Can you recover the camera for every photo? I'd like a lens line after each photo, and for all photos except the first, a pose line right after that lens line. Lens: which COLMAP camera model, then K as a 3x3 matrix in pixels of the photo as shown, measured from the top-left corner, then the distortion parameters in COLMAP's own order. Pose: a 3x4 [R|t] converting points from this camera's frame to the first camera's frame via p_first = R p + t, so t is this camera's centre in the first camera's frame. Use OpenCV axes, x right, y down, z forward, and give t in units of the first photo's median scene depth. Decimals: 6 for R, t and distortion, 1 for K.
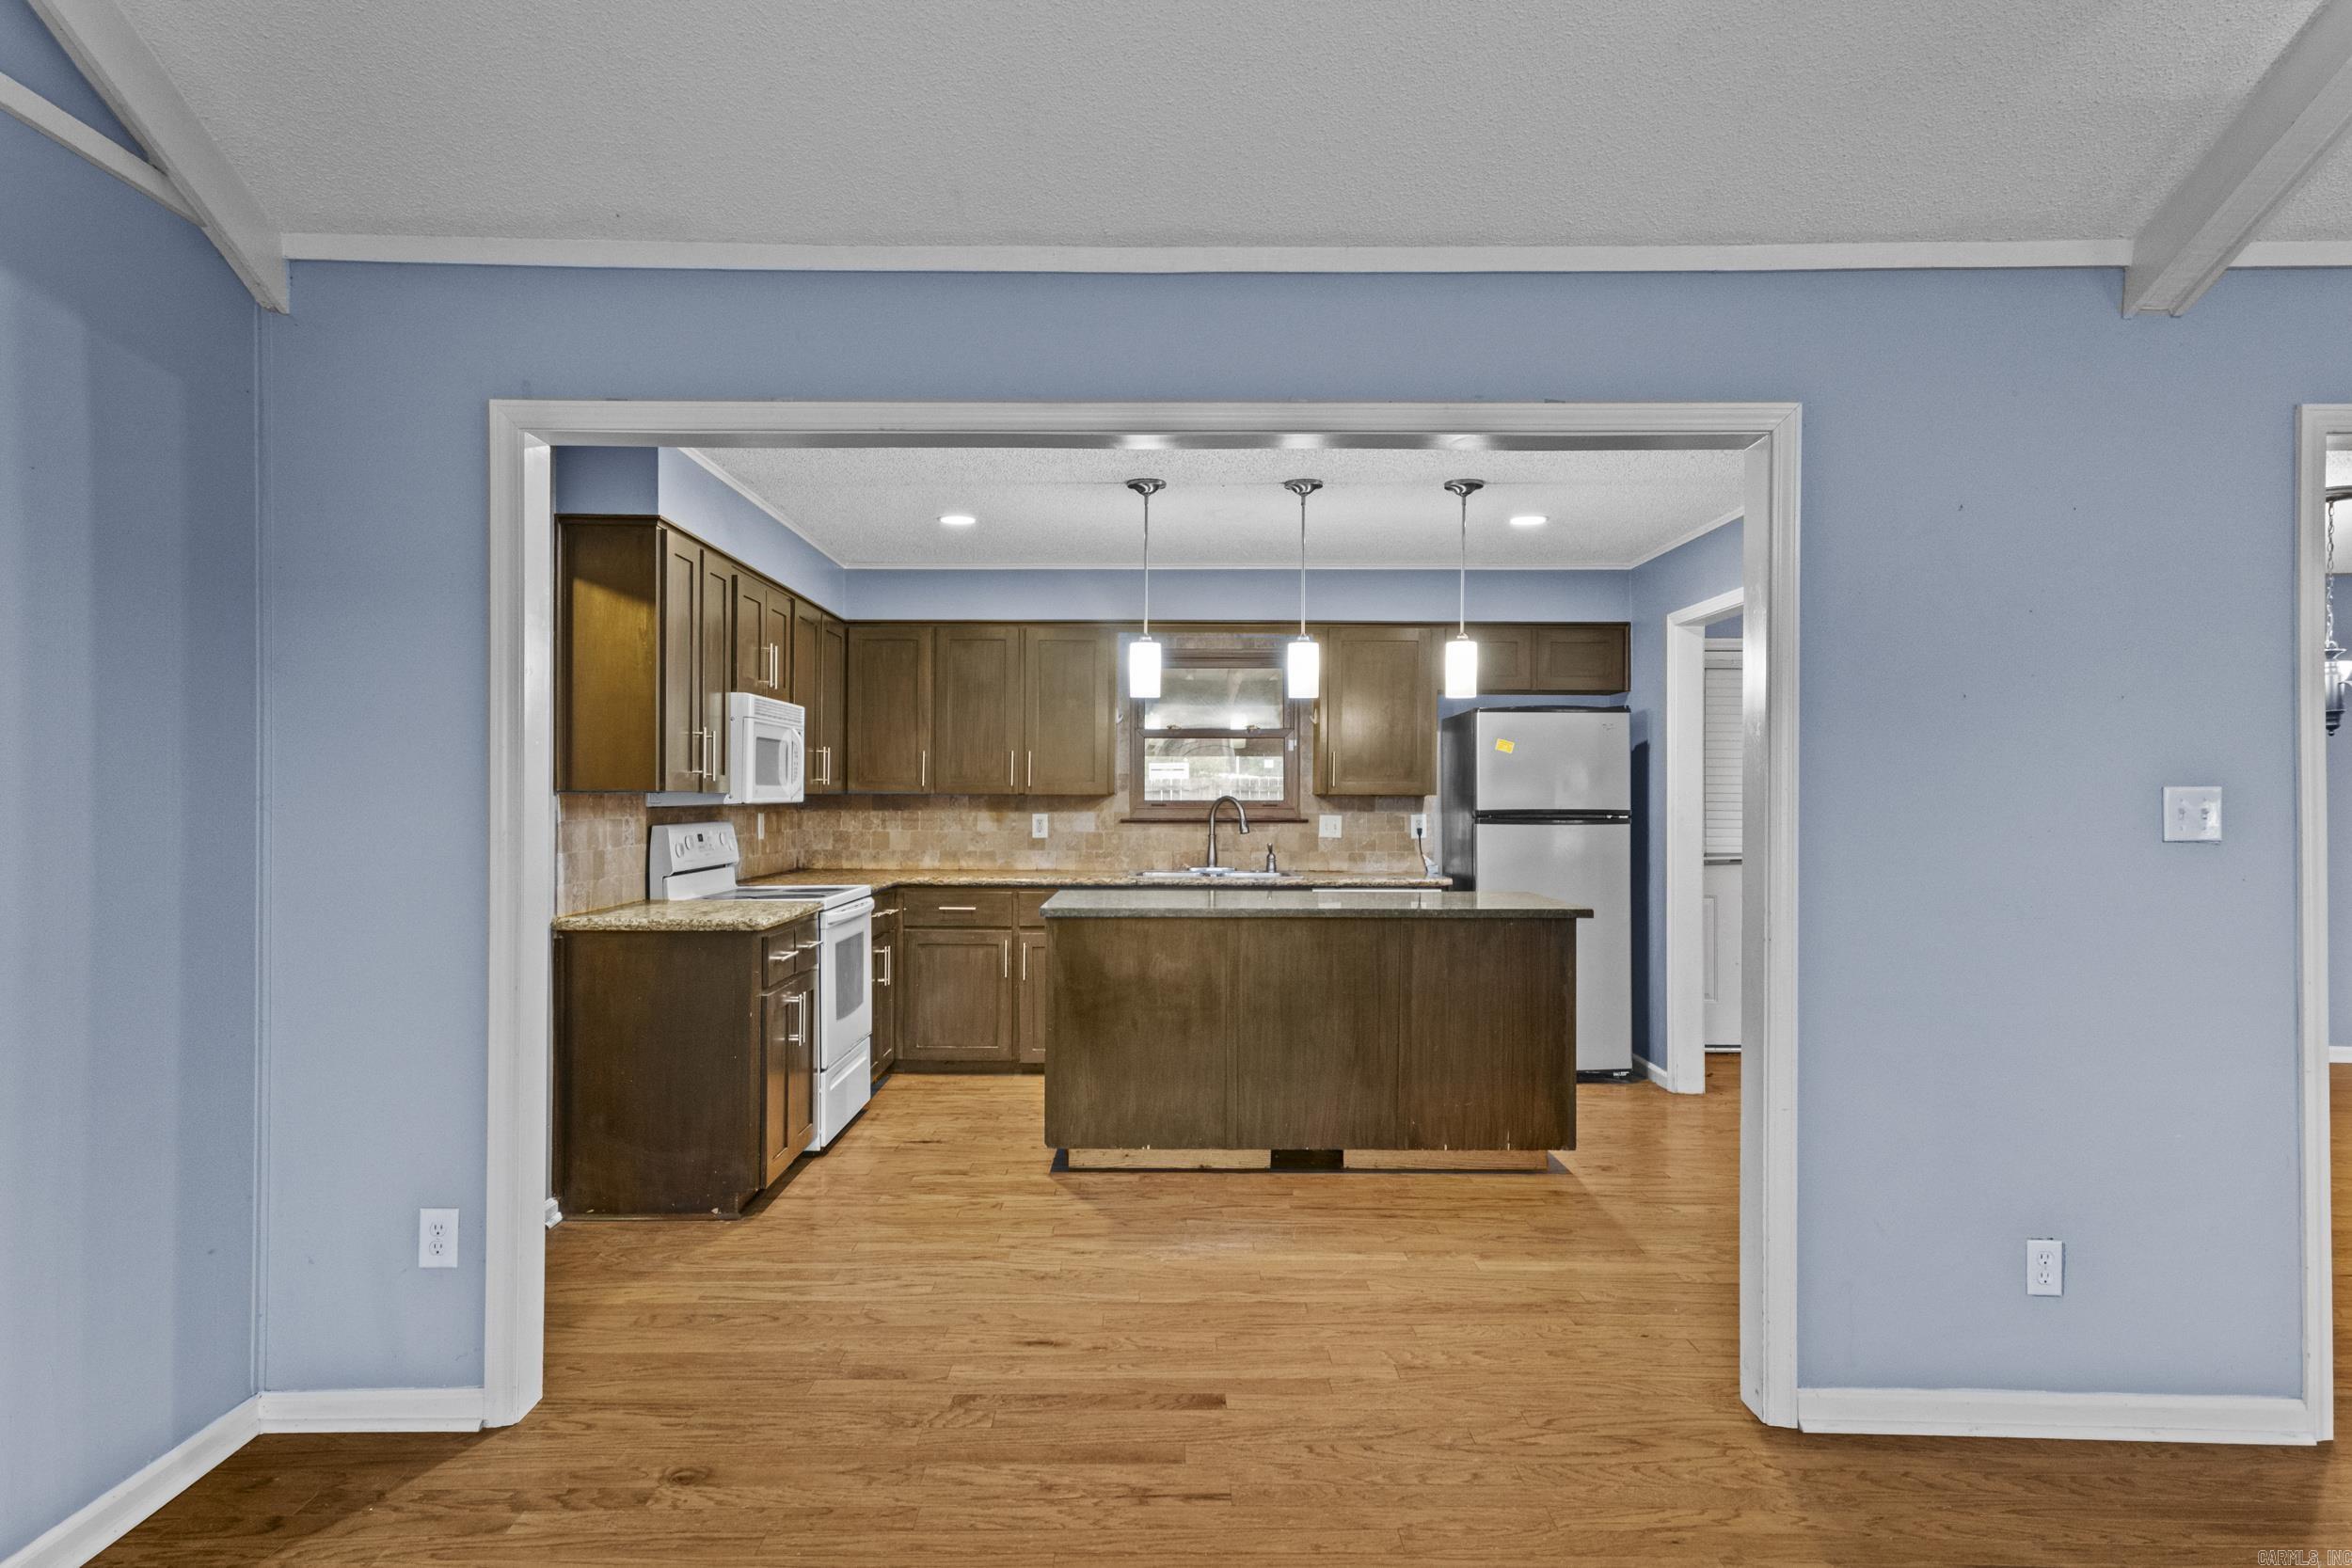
lens RADIAL K [[1342.7, 0, 1168.4], [0, 1342.7, 796.1], [0, 0, 1]] dist [0.026429, 0.003142]
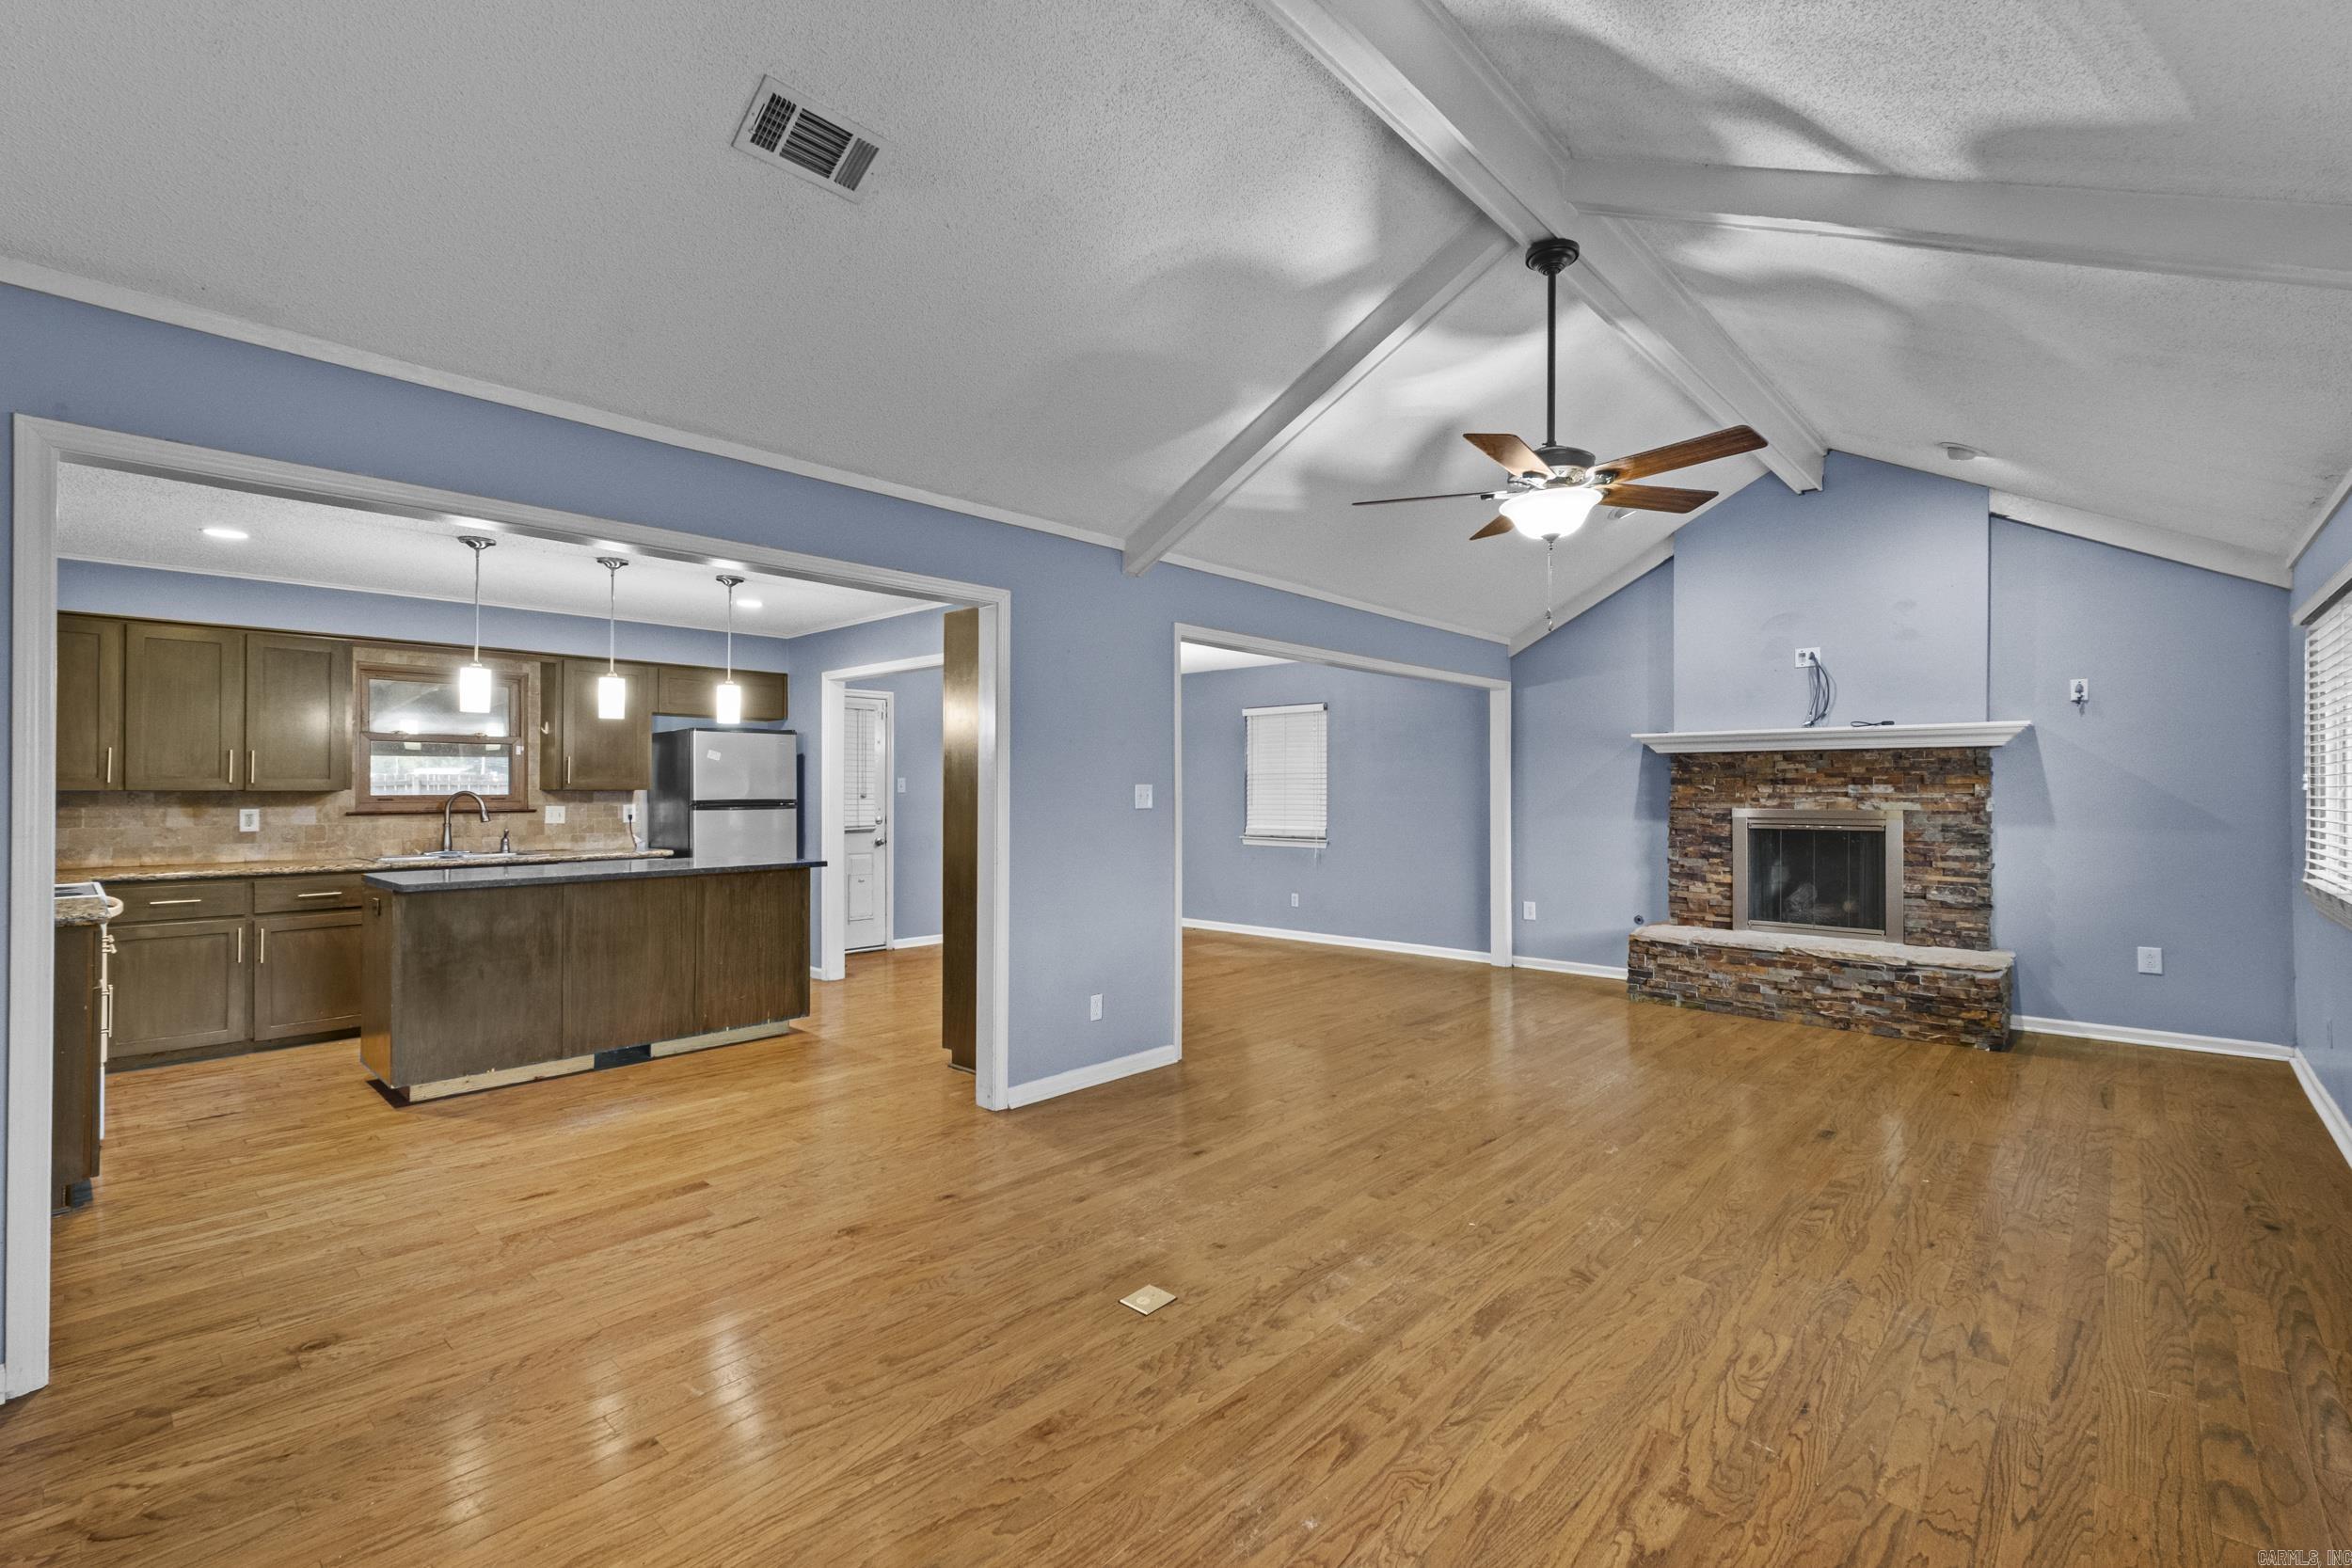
lens RADIAL K [[1026.4, 0, 1154.7], [0, 1026.4, 784.5], [0, 0, 1]] dist [0.007103, -0.000230]
pose [[0.686770, -0.000147, 0.726874, -0.221292], [0.004469, 0.999982, -0.004020, 0.000437], [-0.726861, 0.006009, 0.686759, -0.085768]]
